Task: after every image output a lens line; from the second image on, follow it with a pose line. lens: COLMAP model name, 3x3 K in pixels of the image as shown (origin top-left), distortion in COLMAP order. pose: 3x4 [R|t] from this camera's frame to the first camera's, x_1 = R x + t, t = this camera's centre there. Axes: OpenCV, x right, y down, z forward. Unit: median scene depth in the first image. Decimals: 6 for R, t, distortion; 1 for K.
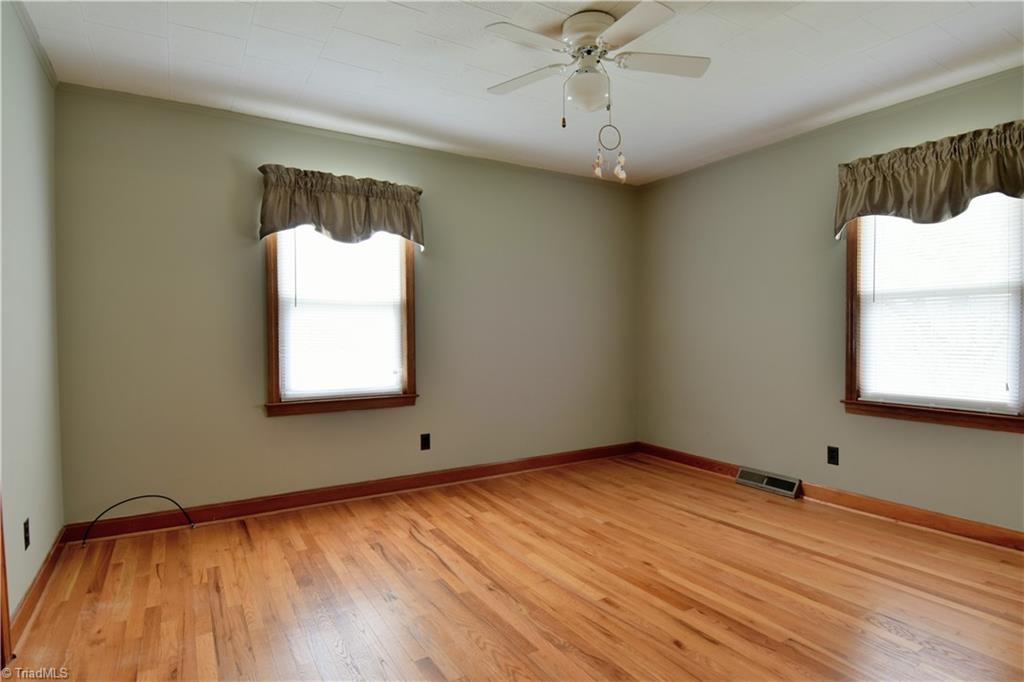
lens RADIAL K [[552.6, 0, 521.1], [0, 552.6, 341.9], [0, 0, 1]] dist [0.050737, -0.046273]
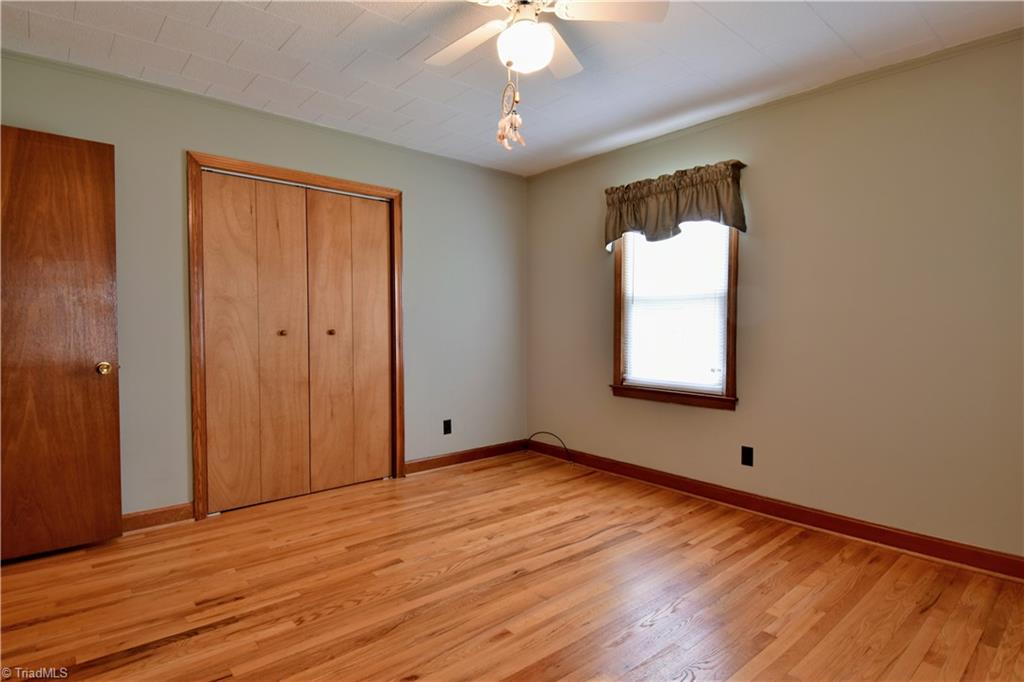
lens RADIAL K [[535.5, 0, 521.4], [0, 535.5, 342.5], [0, 0, 1]] dist [0.050665, -0.047490]
pose [[0.175770, 0.035177, -0.983803, 0.817647], [-0.023128, 0.999233, 0.031596, -0.016928], [0.984160, 0.017200, 0.176449, 0.726347]]
